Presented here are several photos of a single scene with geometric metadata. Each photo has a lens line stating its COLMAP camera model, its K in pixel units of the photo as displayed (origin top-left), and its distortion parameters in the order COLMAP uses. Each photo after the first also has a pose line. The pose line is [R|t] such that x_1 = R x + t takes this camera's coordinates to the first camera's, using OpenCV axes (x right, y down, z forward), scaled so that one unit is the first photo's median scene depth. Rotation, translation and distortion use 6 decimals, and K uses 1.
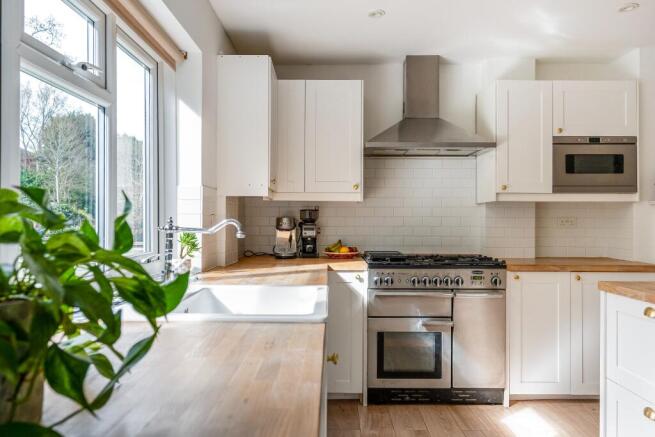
lens RADIAL K [[440.0, 0, 326.2], [0, 440.0, 217.2], [0, 0, 1]] dist [-0.005608, -0.000710]
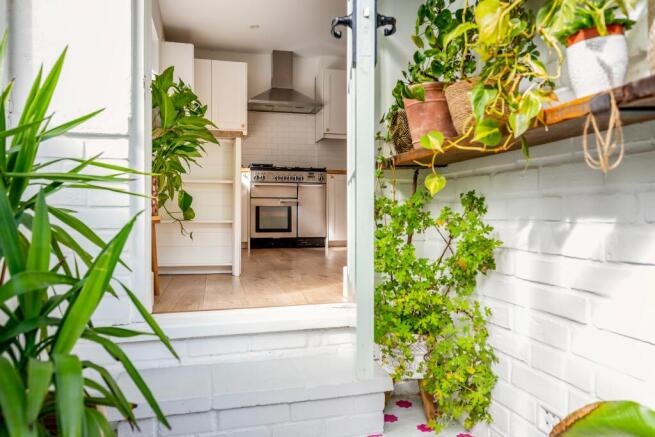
lens RADIAL K [[457.2, 0, 325.5], [0, 457.2, 219.9], [0, 0, 1]] dist [-0.006168, -0.003312]
pose [[0.967879, -0.004511, 0.251377, -0.073618], [-0.001432, 0.999724, 0.023453, 0.268023], [-0.251413, -0.023060, 0.967605, -0.839492]]
